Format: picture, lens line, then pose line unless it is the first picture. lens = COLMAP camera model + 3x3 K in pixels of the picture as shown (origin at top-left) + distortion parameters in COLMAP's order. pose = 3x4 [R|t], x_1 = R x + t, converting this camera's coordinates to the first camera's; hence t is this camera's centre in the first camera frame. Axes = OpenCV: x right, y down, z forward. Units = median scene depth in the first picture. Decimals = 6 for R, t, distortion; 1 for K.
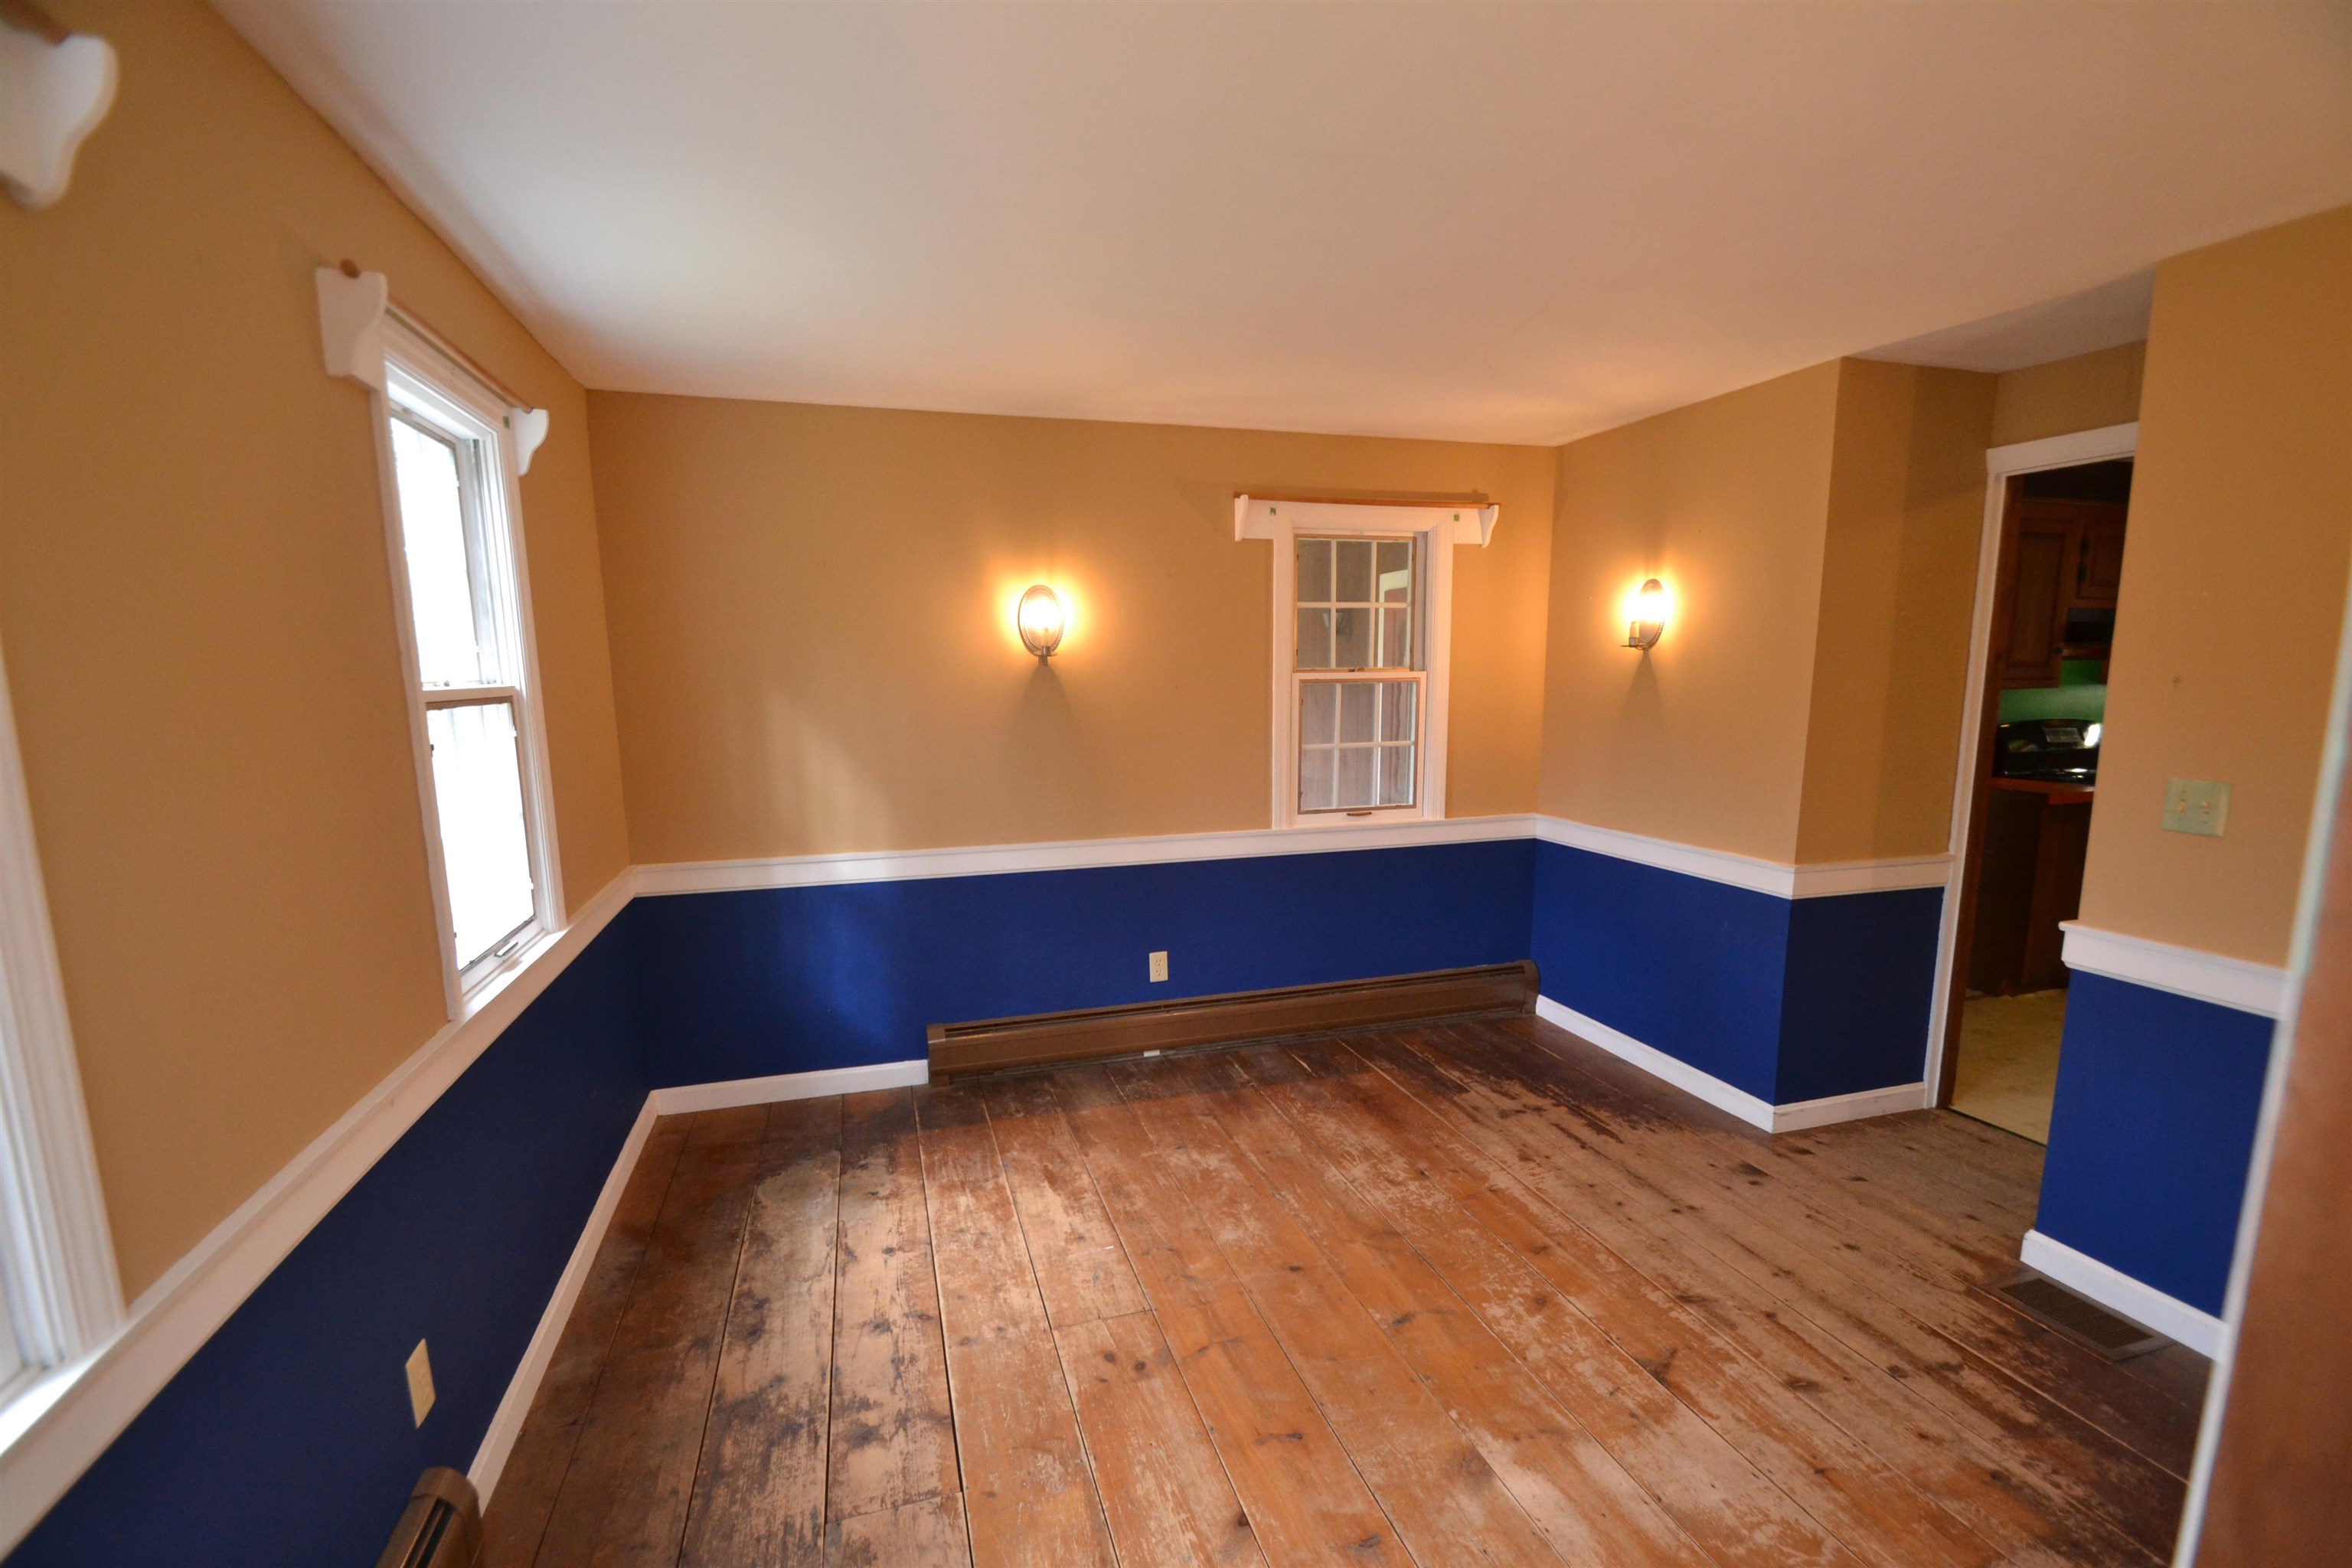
lens RADIAL K [[1045.4, 0, 1177.8], [0, 1045.4, 840.7], [0, 0, 1]] dist [0.020115, -0.020242]
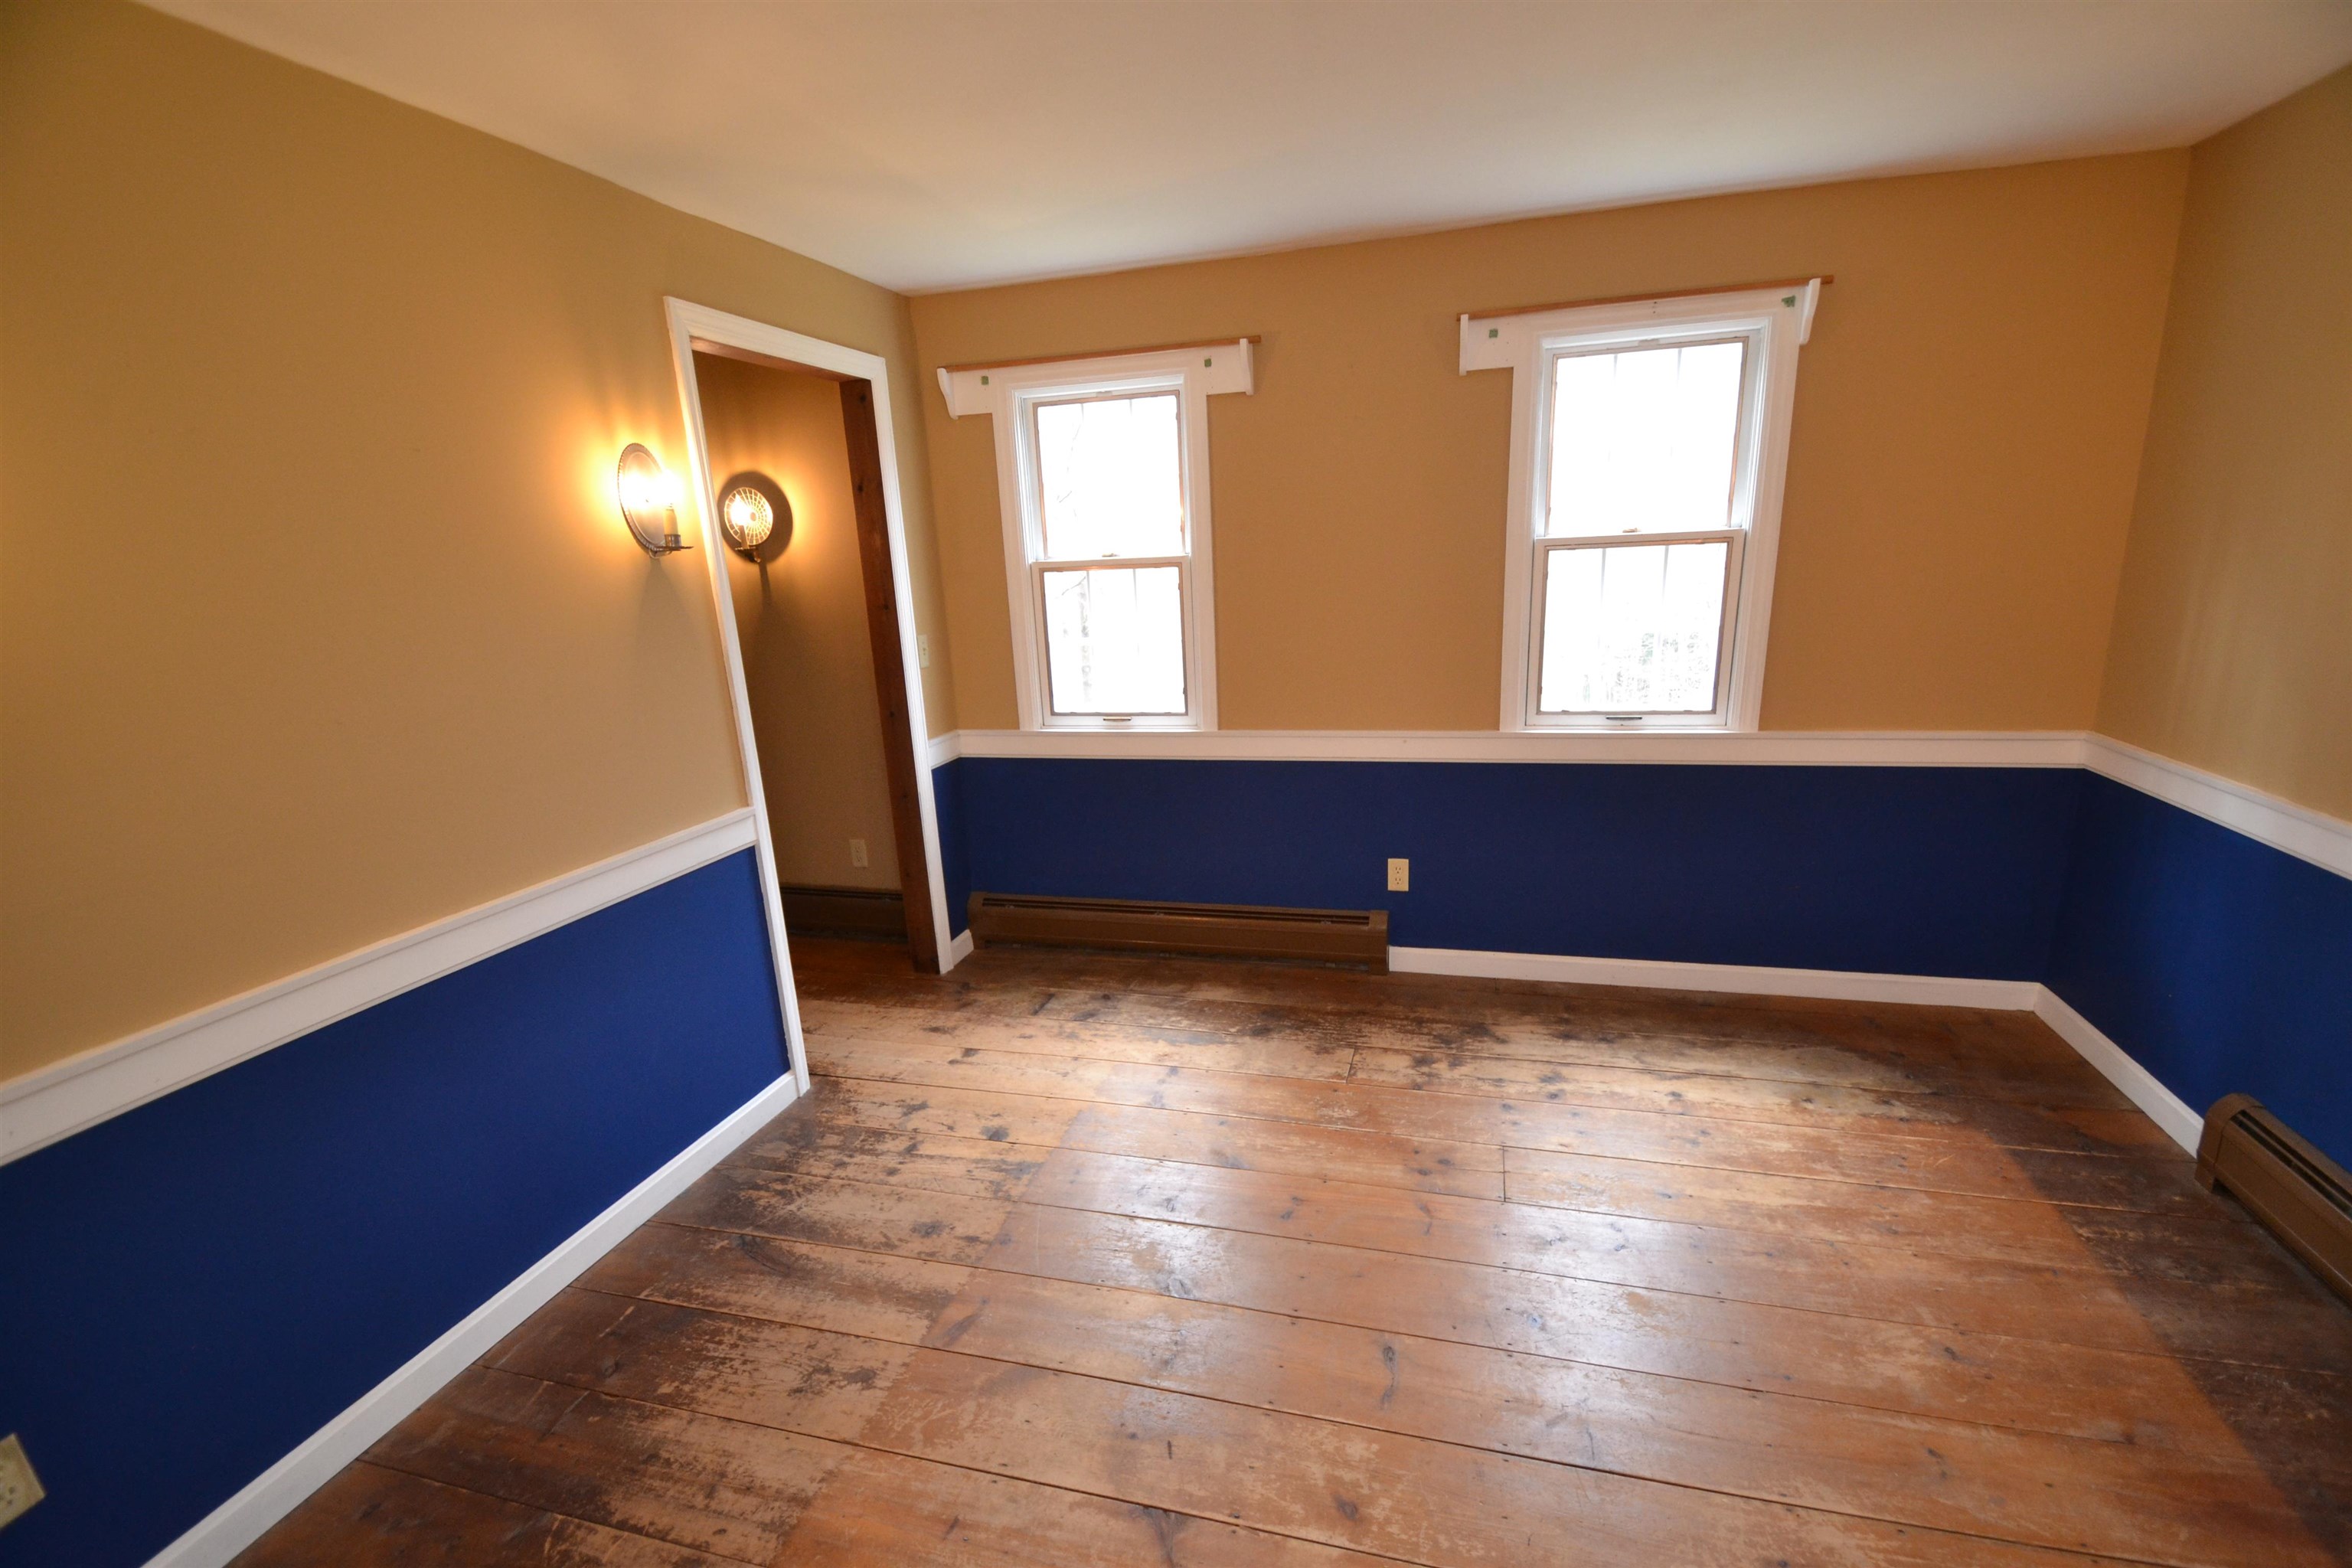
lens RADIAL K [[1046.8, 0, 1187.3], [0, 1046.8, 841.4], [0, 0, 1]] dist [0.000002, -0.000062]
pose [[-0.533274, 0.263328, -0.803913, 0.923532], [-0.088591, 0.927707, 0.362645, -0.216533], [0.841291, 0.264608, -0.471394, 1.243798]]
